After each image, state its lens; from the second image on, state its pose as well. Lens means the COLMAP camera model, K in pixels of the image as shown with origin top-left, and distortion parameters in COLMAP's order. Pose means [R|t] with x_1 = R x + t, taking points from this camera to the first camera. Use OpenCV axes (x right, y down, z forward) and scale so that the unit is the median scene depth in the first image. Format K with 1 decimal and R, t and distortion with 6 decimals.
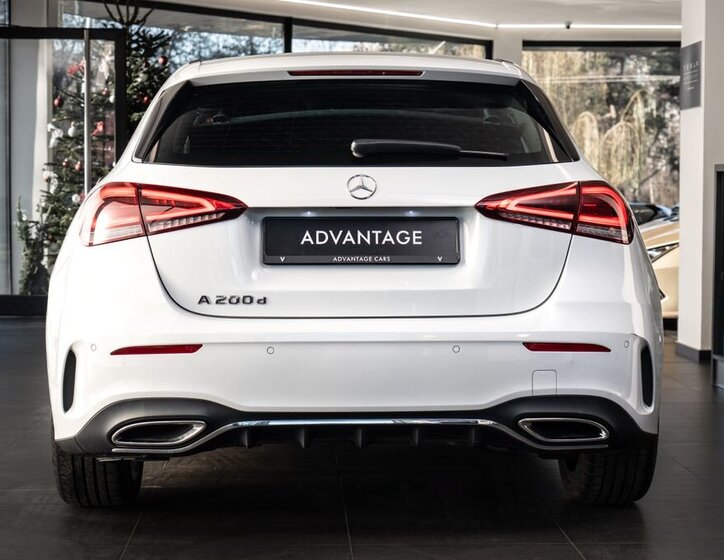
lens RADIAL K [[1715.2, 0, 362.2], [0, 1715.2, 275.6], [0, 0, 1]] dist [-0.019739, 0.000000]
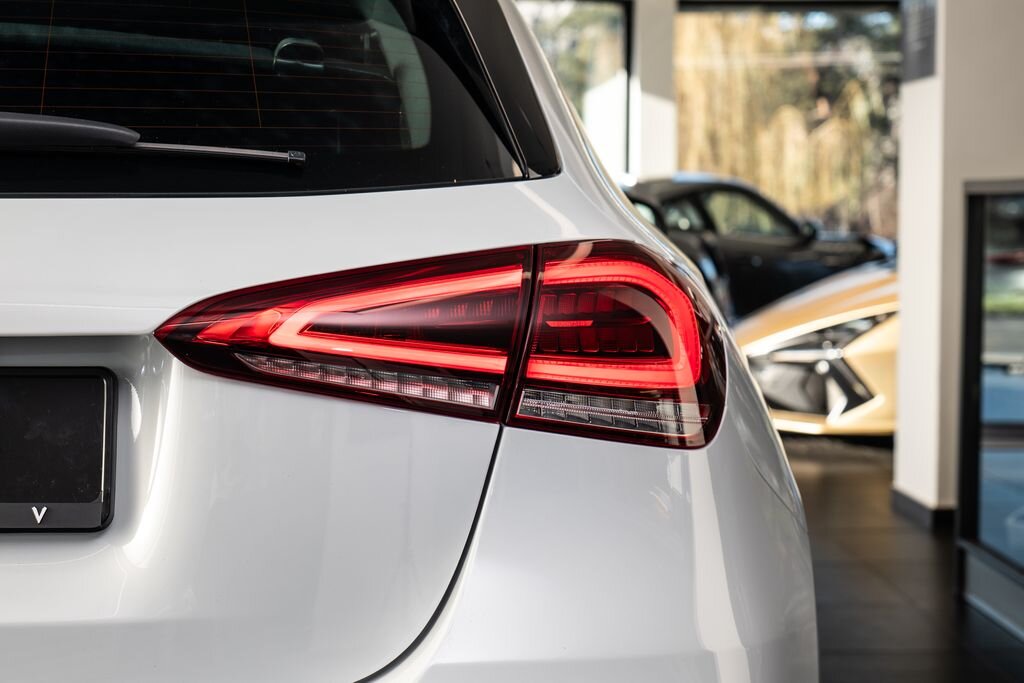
lens RADIAL K [[2042.2, 0, 511.4], [0, 2042.2, 346.9], [0, 0, 1]] dist [0.000340, 0.000000]
pose [[0.999947, 0.000797, -0.010265, 0.128308], [-0.000601, 0.999818, 0.019077, -0.044528], [0.010278, -0.019069, 0.999765, 0.648586]]
